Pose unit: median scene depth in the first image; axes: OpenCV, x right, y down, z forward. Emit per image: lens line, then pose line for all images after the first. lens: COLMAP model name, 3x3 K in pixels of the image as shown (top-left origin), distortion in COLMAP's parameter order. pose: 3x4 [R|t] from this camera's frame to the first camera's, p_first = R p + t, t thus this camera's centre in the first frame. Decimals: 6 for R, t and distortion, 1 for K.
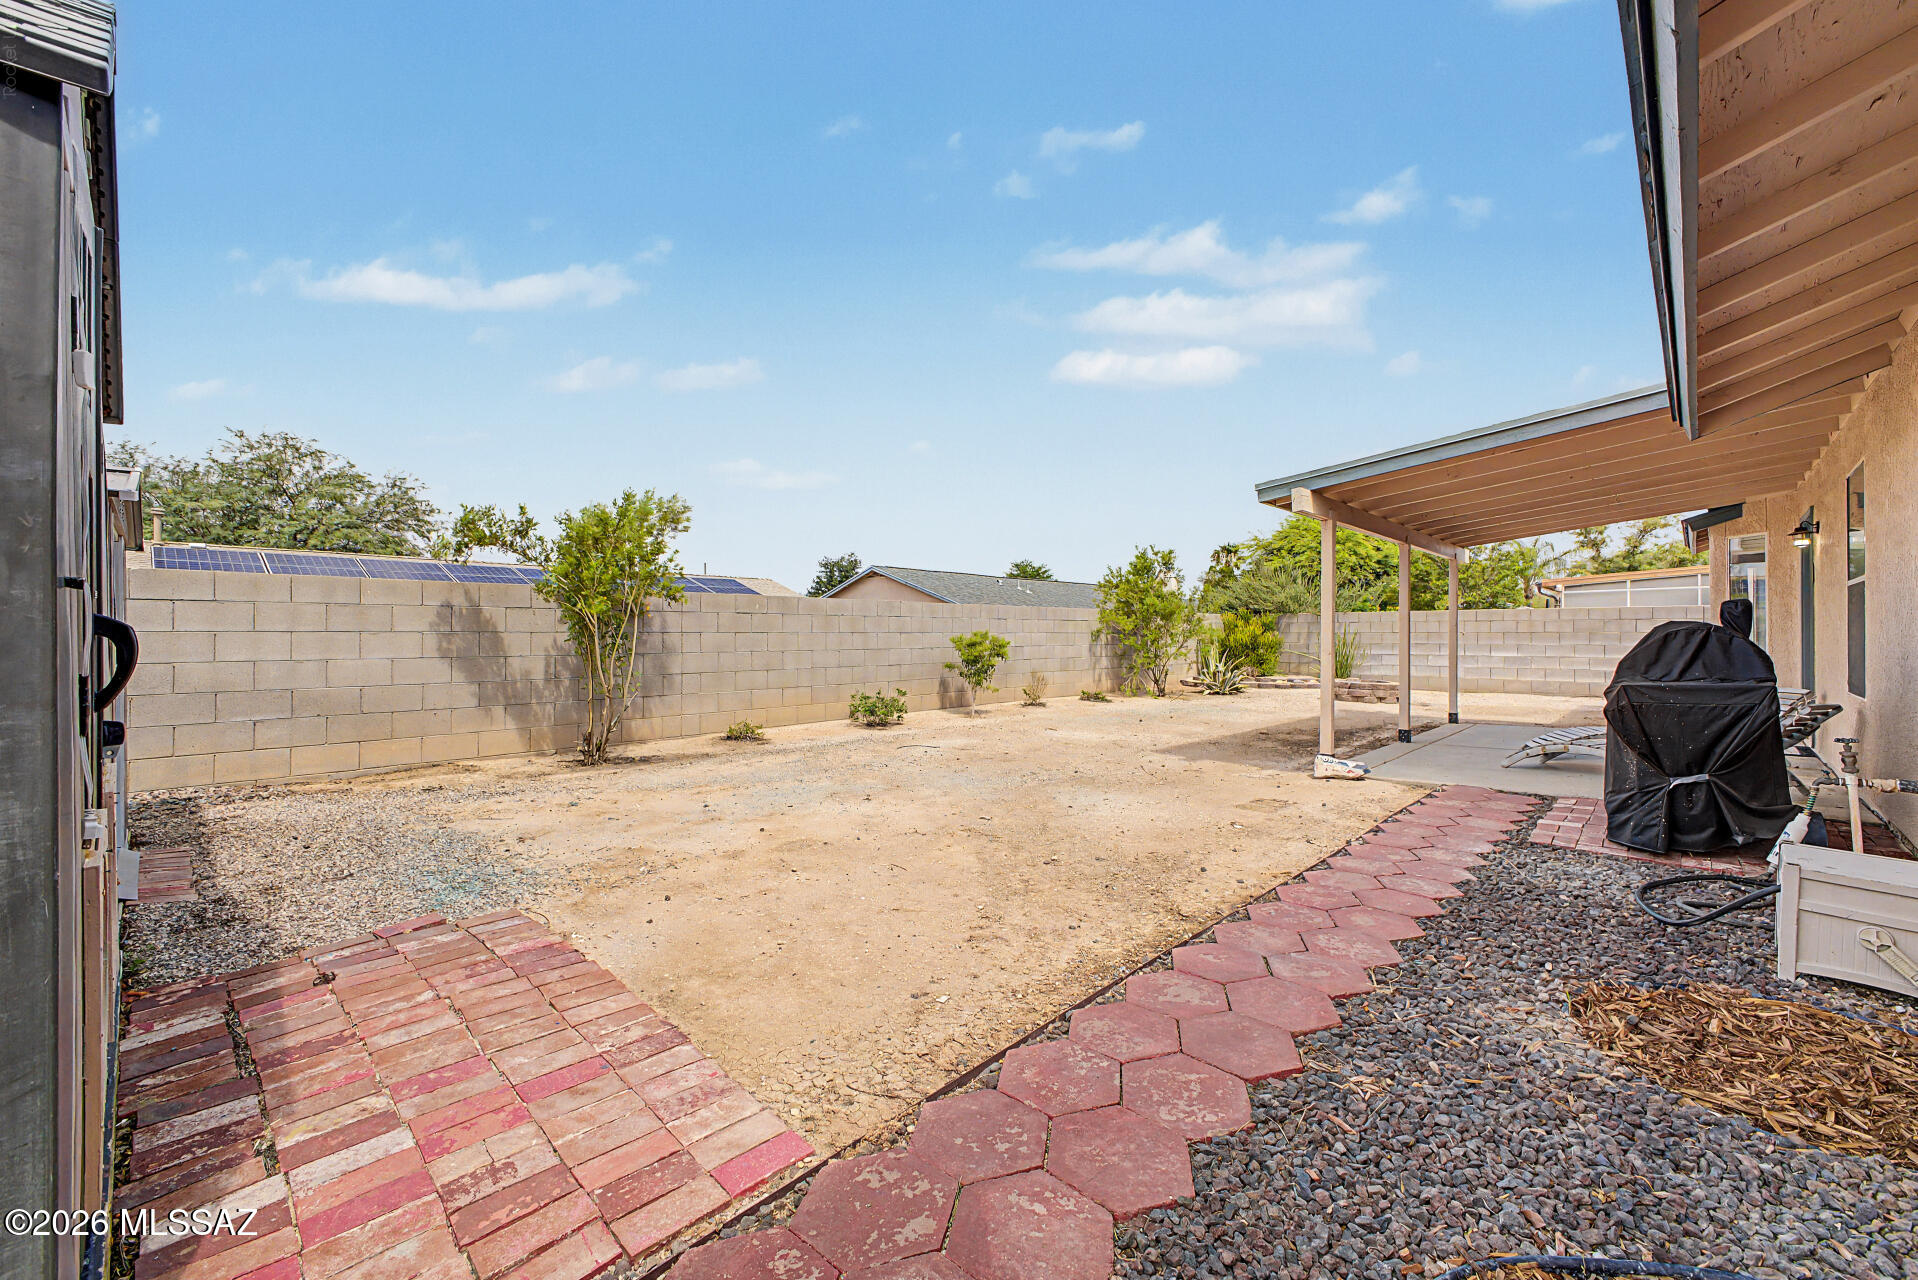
lens RADIAL K [[766.4, 0, 954.9], [0, 766.4, 639.2], [0, 0, 1]] dist [0.020565, -0.006145]
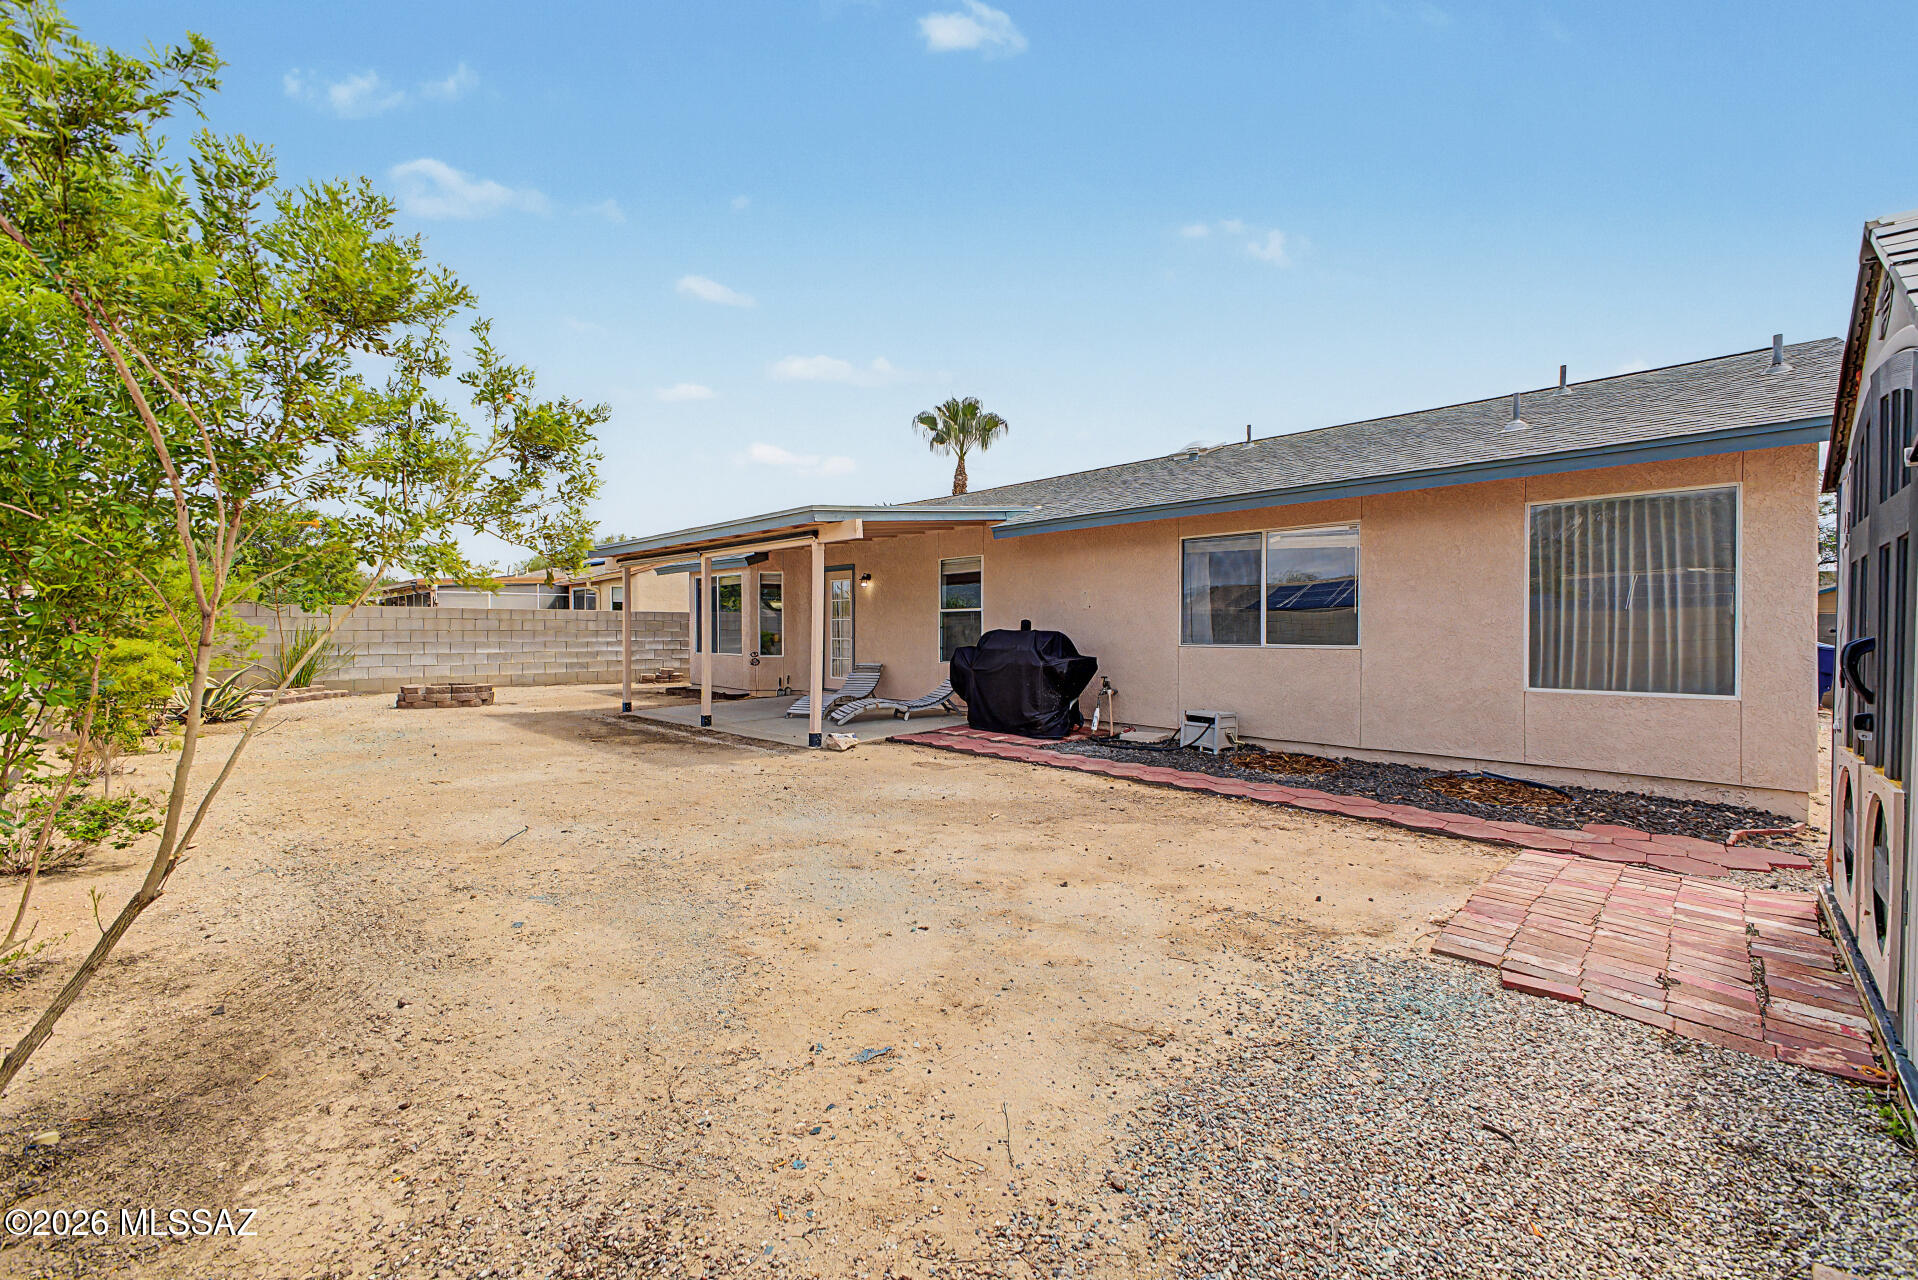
lens RADIAL K [[766.4, 0, 955.8], [0, 766.4, 640.3], [0, 0, 1]] dist [0.020565, -0.006145]
pose [[0.015709, -0.013075, 0.999791, -0.983166], [0.004028, 0.999907, 0.013013, -0.018516], [-0.999868, 0.003823, 0.015760, 1.022061]]
